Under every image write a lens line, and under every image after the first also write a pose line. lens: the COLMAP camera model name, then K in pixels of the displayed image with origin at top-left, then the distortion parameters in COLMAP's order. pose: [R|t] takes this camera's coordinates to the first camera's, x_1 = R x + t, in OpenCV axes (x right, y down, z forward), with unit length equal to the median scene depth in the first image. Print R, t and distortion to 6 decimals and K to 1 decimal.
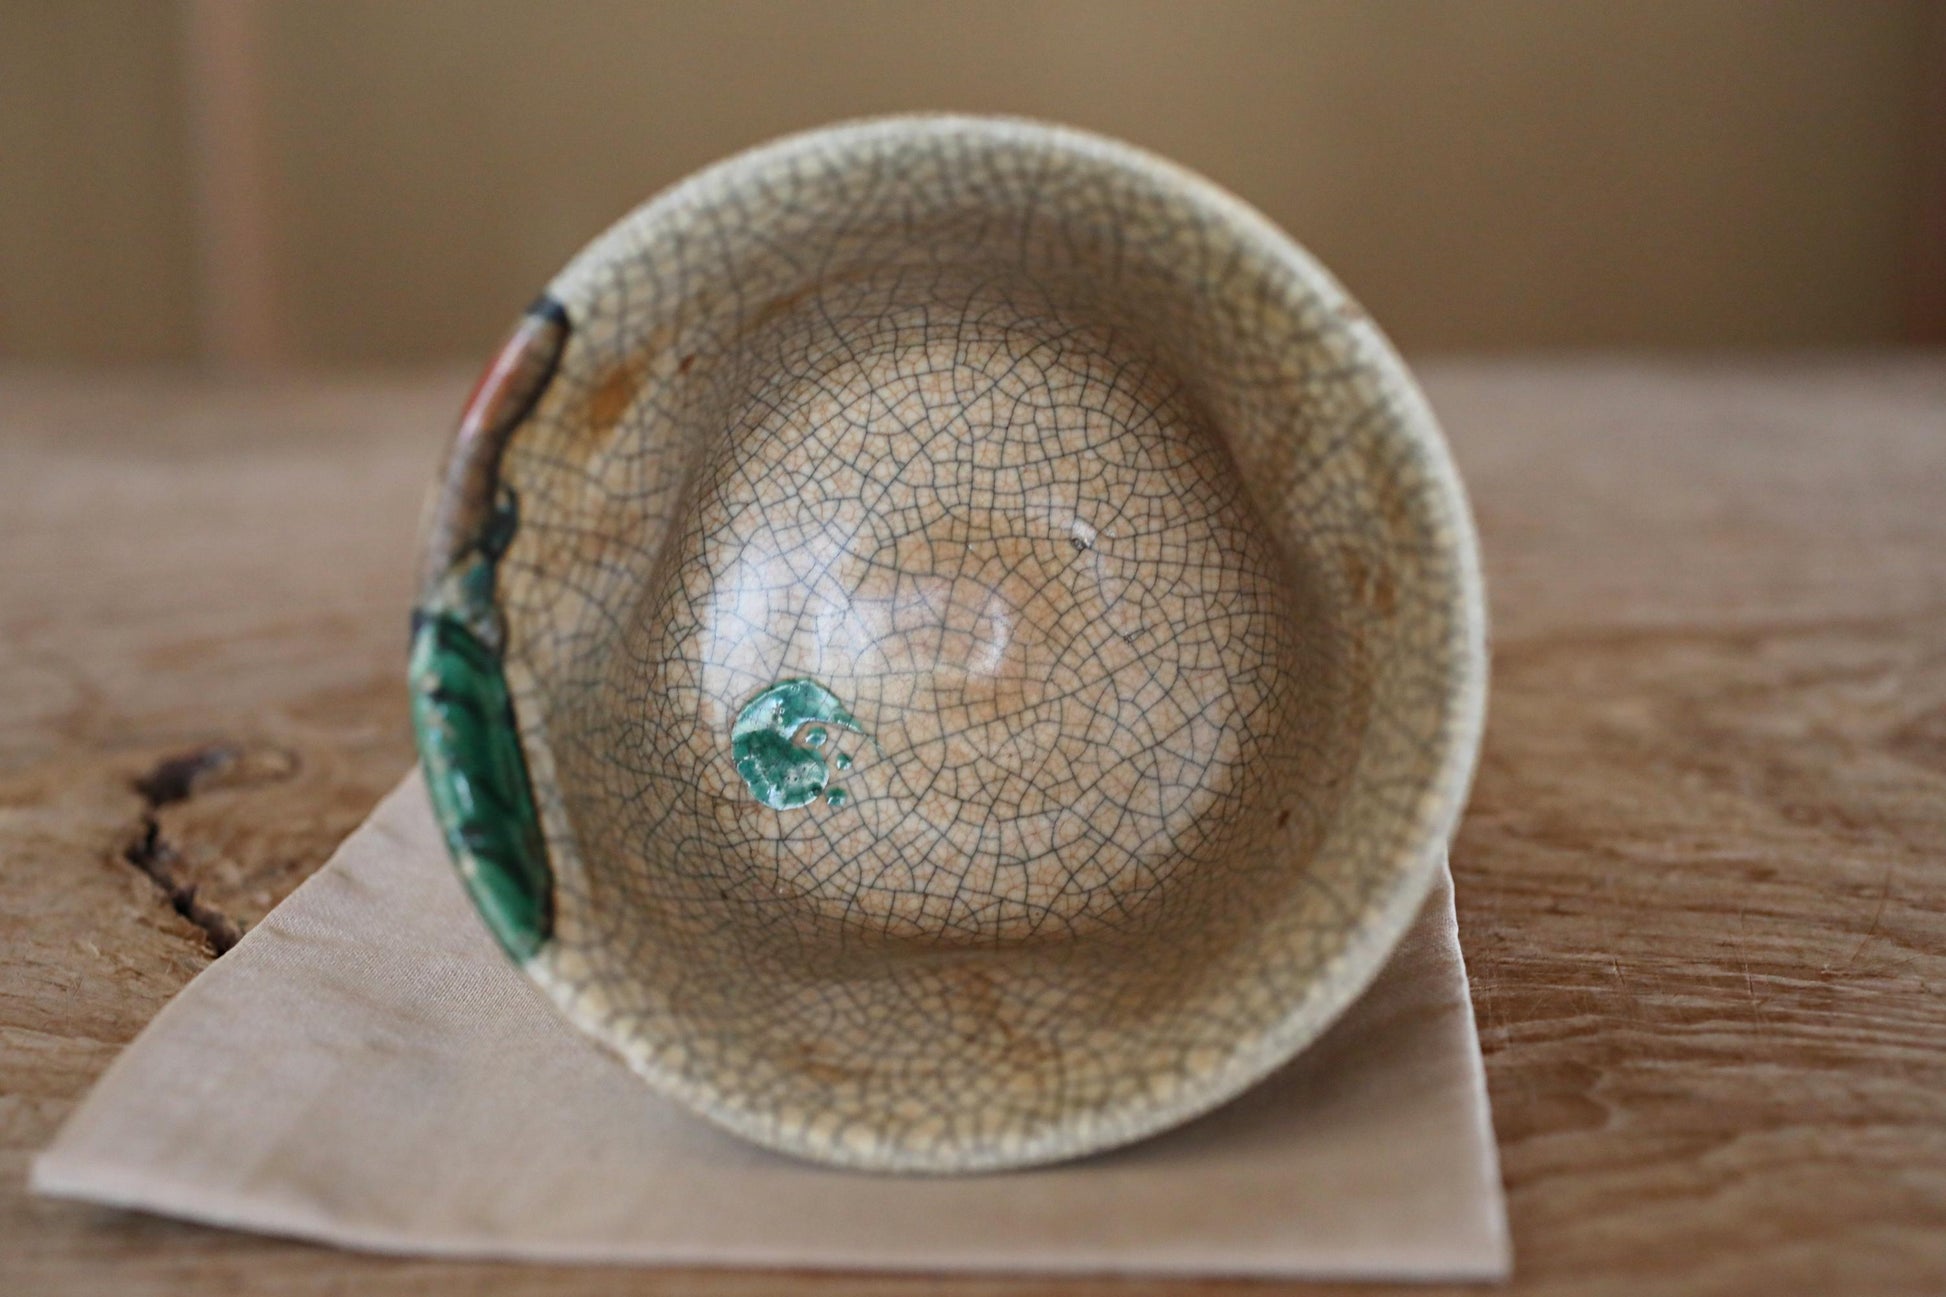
lens RADIAL K [[3493.3, 0, 968.5], [0, 3493.3, 655.7], [0, 0, 1]] dist [0.012781, 0.000000]
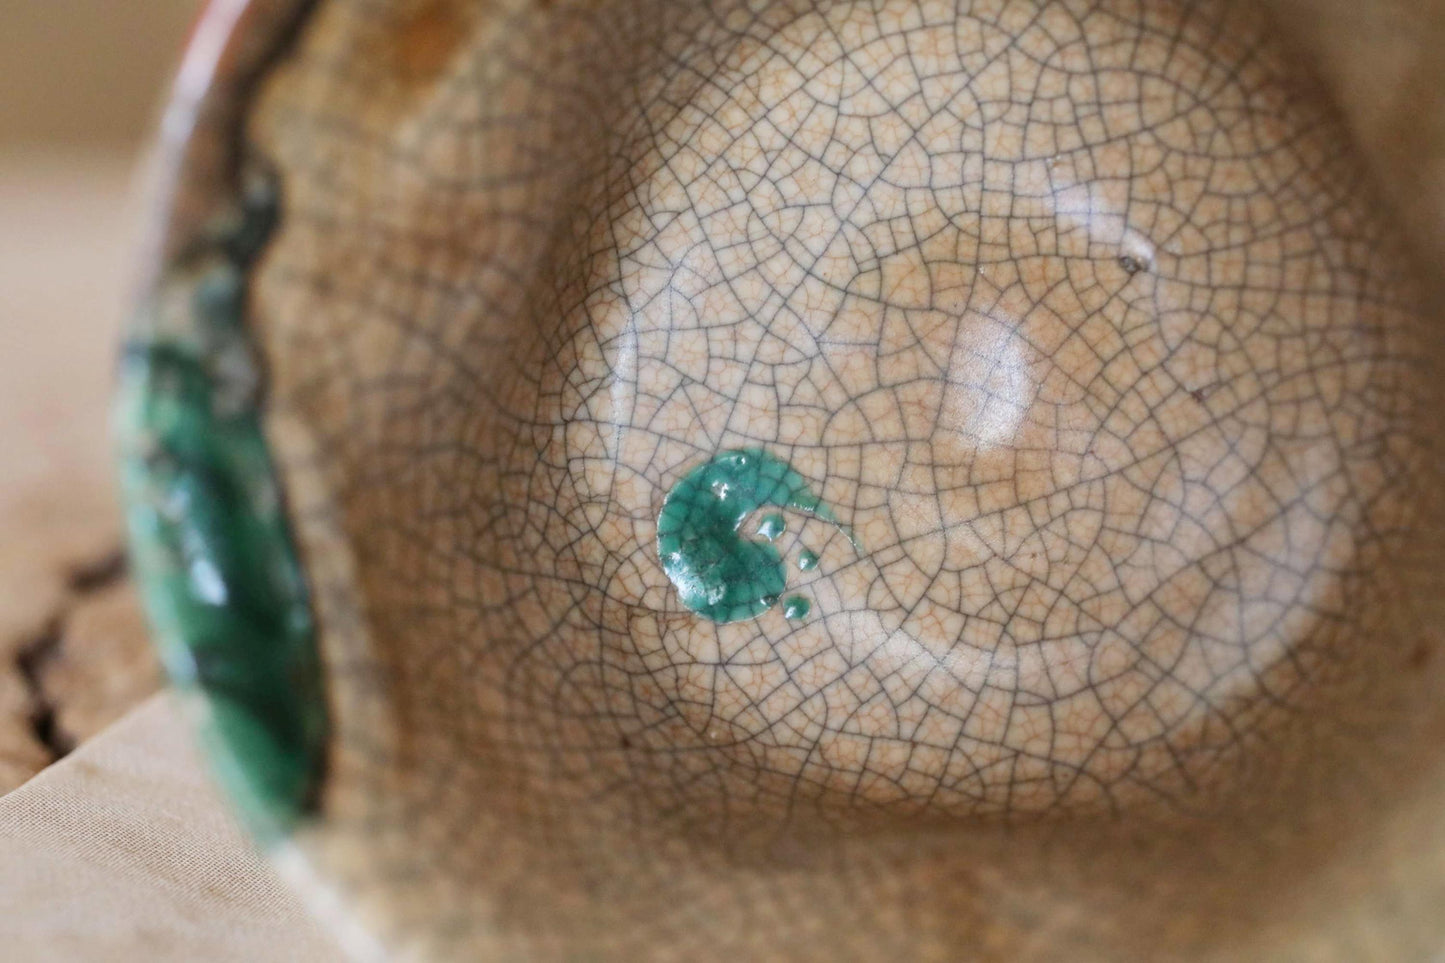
lens RADIAL K [[2594.0, 0, 711.5], [0, 2594.0, 480.8], [0, 0, 1]] dist [0.012781, 0.000000]
pose [[0.984319, 0.008573, -0.176192, 0.043566], [-0.007305, 0.999943, 0.007845, 0.009765], [0.176249, -0.006435, 0.984325, 0.480241]]
